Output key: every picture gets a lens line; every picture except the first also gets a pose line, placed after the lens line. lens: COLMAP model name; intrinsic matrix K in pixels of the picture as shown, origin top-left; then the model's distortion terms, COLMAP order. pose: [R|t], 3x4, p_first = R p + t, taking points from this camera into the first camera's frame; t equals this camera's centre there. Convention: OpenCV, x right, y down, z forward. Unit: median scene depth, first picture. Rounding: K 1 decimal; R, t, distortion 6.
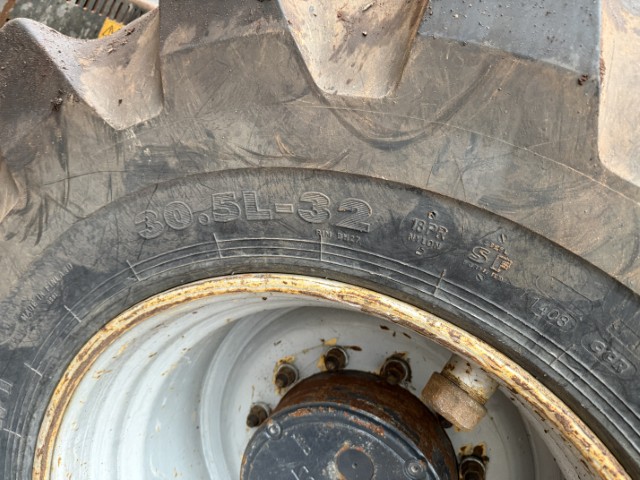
lens RADIAL K [[448.8, 0, 319.0], [0, 448.8, 240.0], [0, 0, 1]] dist [0.023130, -0.031967]
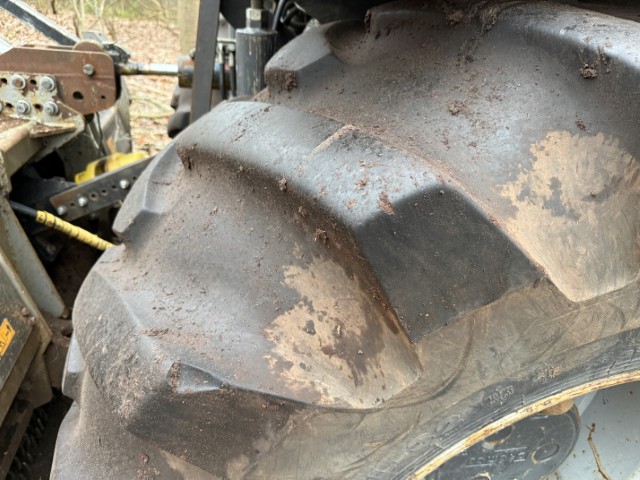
lens RADIAL K [[448.8, 0, 319.7], [0, 448.8, 241.6], [0, 0, 1]] dist [0.023130, -0.031967]
pose [[0.609623, -0.789306, 0.073180, 0.177008], [0.730869, 0.595420, 0.333625, -1.083705], [-0.306905, -0.149900, 0.939861, 0.004270]]
